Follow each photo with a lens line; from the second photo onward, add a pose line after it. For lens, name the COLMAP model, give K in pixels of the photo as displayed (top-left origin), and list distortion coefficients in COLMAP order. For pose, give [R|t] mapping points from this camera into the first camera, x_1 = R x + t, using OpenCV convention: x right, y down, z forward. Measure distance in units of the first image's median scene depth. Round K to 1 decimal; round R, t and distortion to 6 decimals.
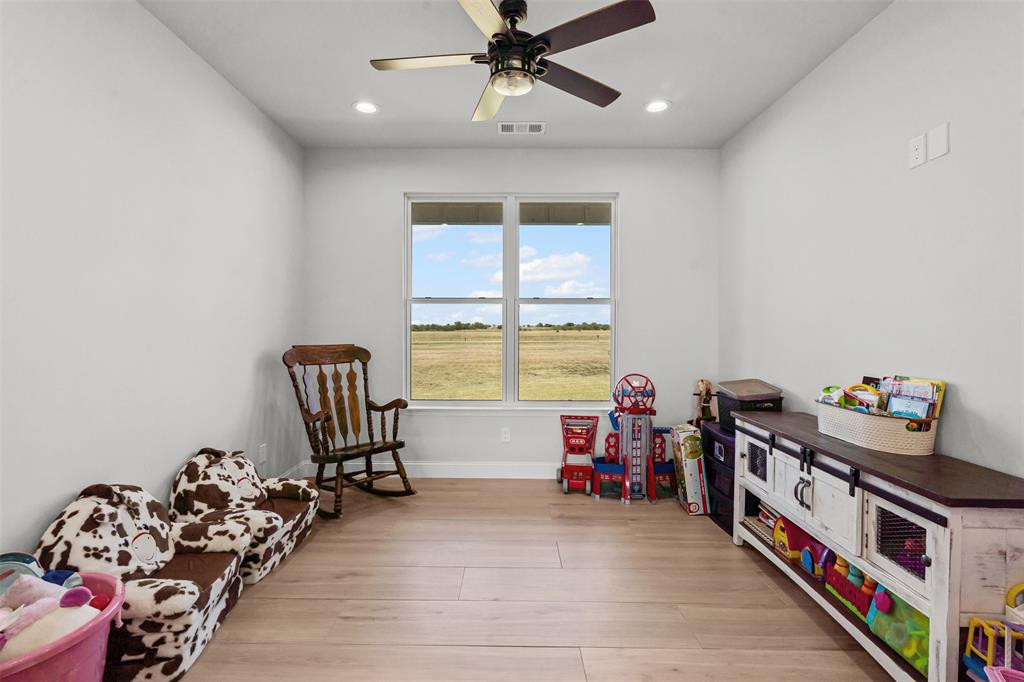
lens RADIAL K [[472.2, 0, 507.7], [0, 472.2, 334.9], [0, 0, 1]] dist [0.000078, -0.000651]
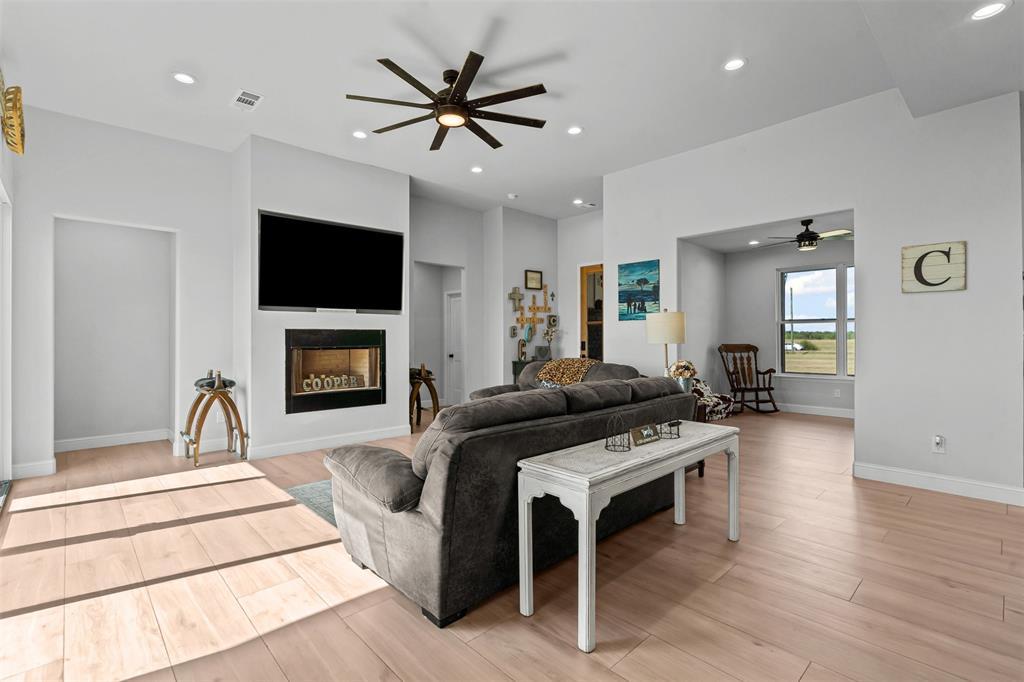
lens RADIAL K [[472.2, 0, 509.7], [0, 472.2, 341.9], [0, 0, 1]] dist [0.000078, -0.000651]
pose [[0.695790, -0.005044, -0.718228, 0.498301], [-0.001575, 0.999962, -0.008549, 0.034002], [0.718244, 0.007080, 0.695756, -1.395738]]
